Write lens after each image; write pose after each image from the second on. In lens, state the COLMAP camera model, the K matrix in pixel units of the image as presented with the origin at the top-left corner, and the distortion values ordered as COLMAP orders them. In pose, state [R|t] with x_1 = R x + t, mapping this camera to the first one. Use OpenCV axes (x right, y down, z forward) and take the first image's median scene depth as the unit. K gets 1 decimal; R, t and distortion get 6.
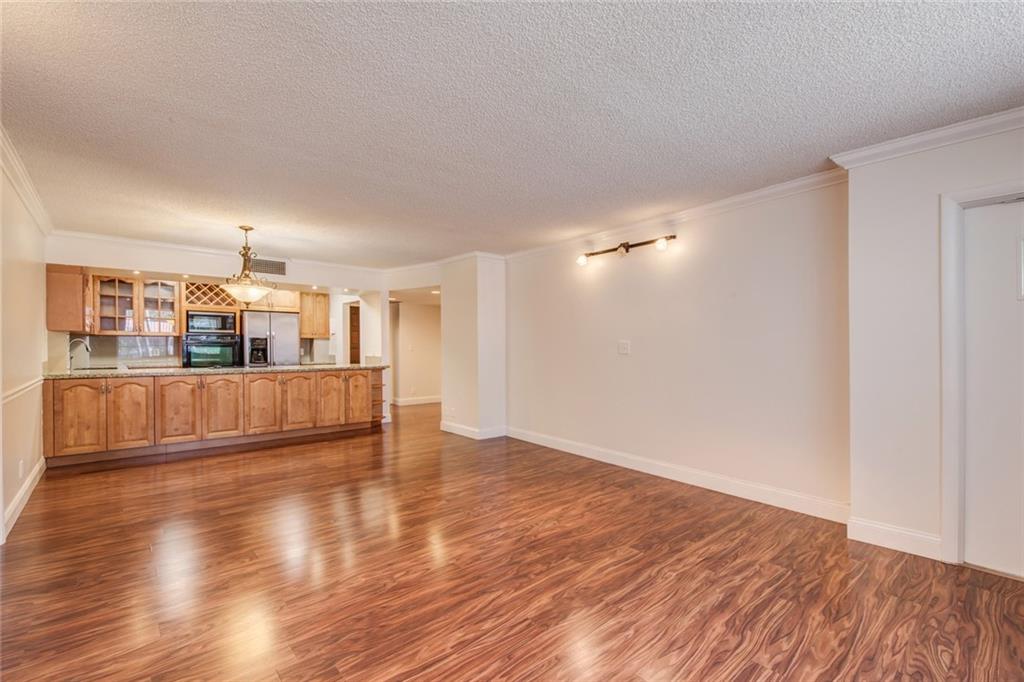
lens RADIAL K [[431.5, 0, 530.8], [0, 431.5, 351.7], [0, 0, 1]] dist [0.001771, 0.000094]
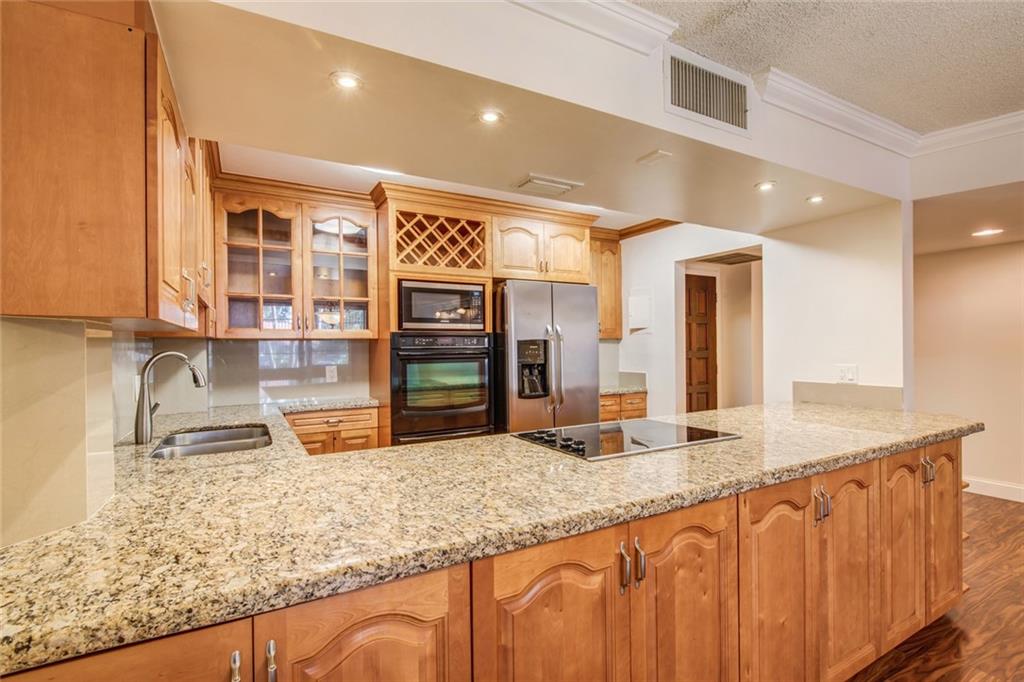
lens RADIAL K [[436.1, 0, 513.5], [0, 436.1, 349.7], [0, 0, 1]] dist [0.000139, 0.000035]
pose [[0.978088, -0.009837, -0.207960, -0.585259], [0.008861, 0.999945, -0.005624, -0.021084], [0.208004, 0.003658, 0.978121, 0.590459]]
